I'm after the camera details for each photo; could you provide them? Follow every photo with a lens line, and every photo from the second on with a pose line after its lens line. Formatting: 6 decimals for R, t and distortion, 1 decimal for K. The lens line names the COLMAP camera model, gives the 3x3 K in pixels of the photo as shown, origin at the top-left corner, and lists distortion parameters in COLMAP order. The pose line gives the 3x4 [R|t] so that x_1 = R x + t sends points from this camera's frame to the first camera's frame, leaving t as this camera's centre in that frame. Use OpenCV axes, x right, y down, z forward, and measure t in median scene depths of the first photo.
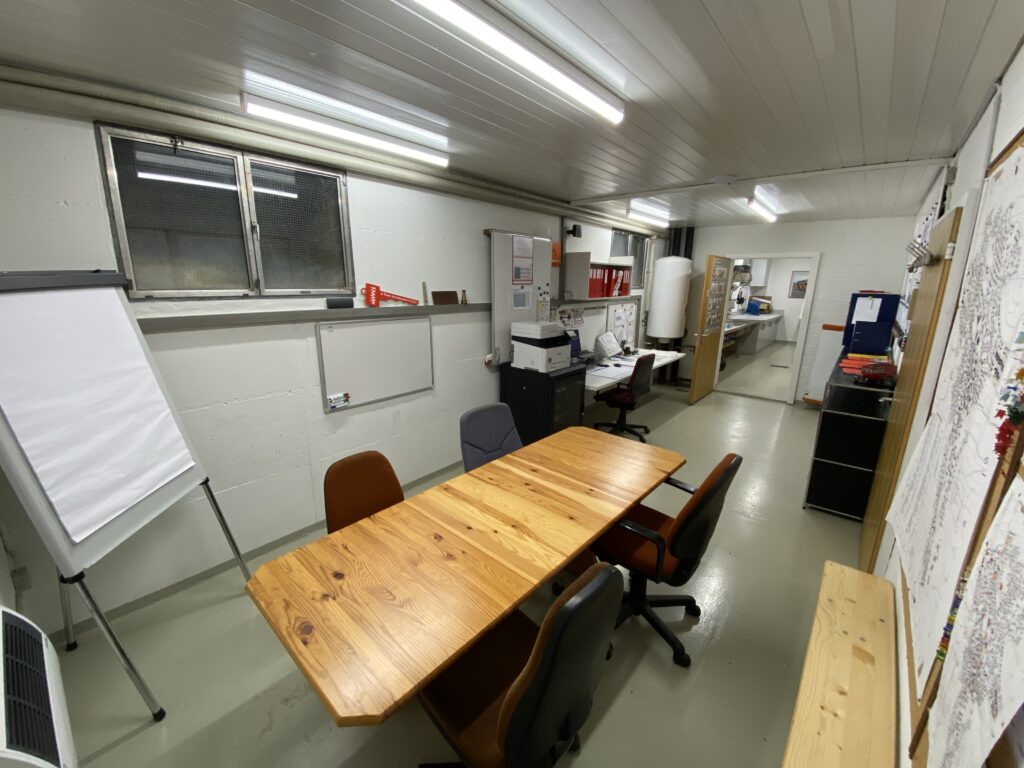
lens RADIAL K [[415.5, 0, 507.0], [0, 415.5, 381.4], [0, 0, 1]] dist [0.002089, 0.000004]
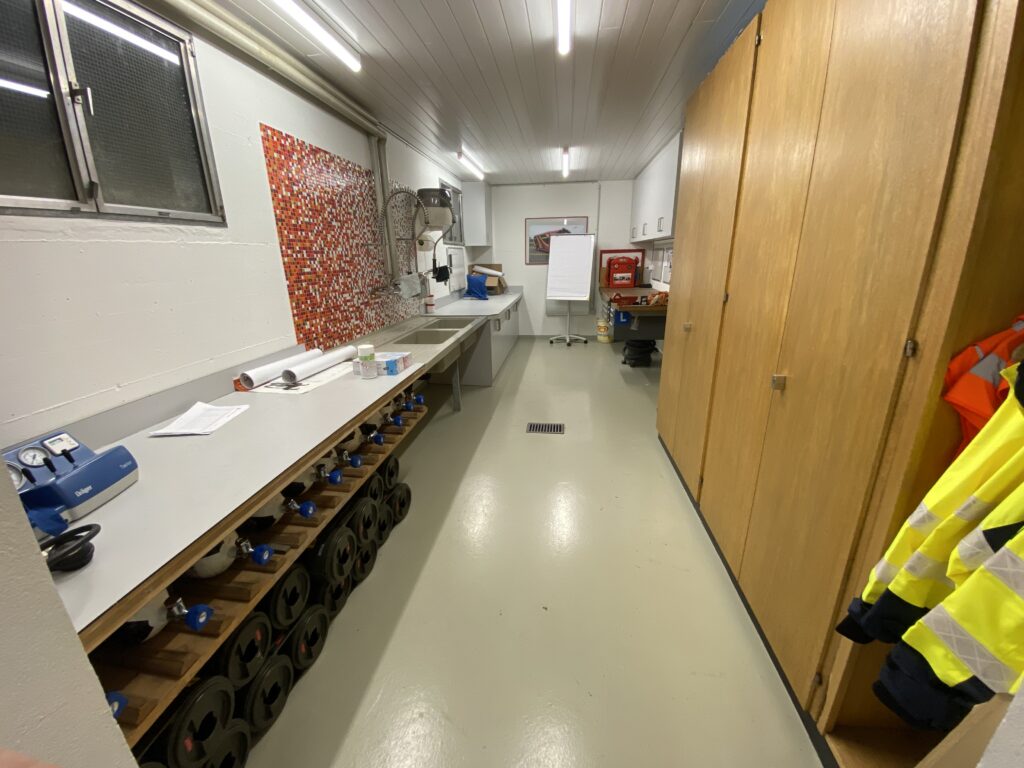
lens RADIAL K [[415.5, 0, 508.2], [0, 415.5, 380.3], [0, 0, 1]] dist [0.002089, 0.000004]
pose [[0.827403, -0.183355, 0.530835, 0.310036], [0.153997, 0.983047, 0.099521, -0.101821], [-0.540083, -0.000597, 0.841612, 0.512316]]
